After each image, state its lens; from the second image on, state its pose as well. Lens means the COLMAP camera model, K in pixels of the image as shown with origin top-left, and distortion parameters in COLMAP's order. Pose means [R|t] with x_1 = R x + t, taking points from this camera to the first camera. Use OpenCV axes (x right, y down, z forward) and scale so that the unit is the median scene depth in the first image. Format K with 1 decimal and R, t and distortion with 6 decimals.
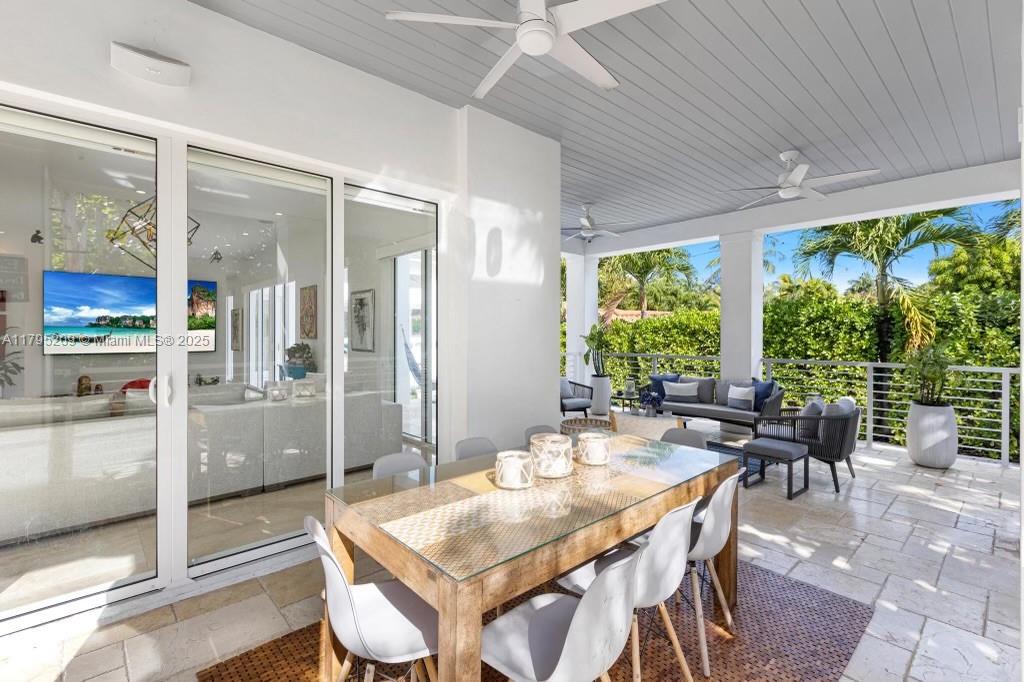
lens RADIAL K [[467.1, 0, 511.6], [0, 467.1, 338.2], [0, 0, 1]] dist [0.003108, -0.000018]
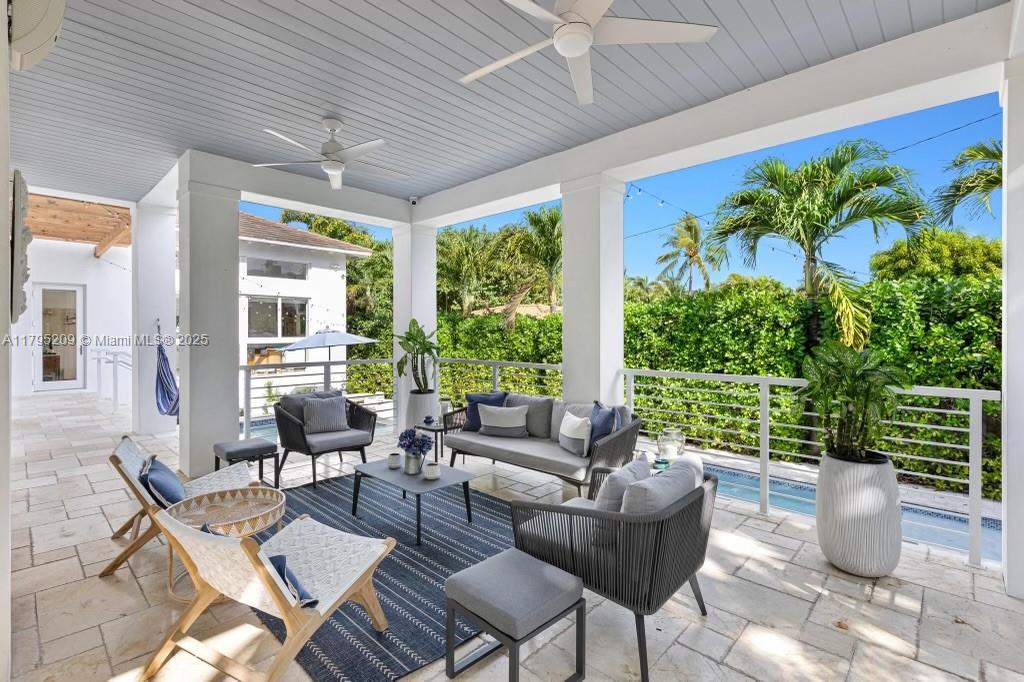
lens RADIAL K [[467.1, 0, 512.7], [0, 467.1, 336.6], [0, 0, 1]] dist [0.003108, -0.000018]
pose [[0.997462, -0.003069, 0.071140, 0.225726], [0.003123, 0.999995, -0.000643, -0.001487], [-0.071137, 0.000864, 0.997466, 0.234245]]
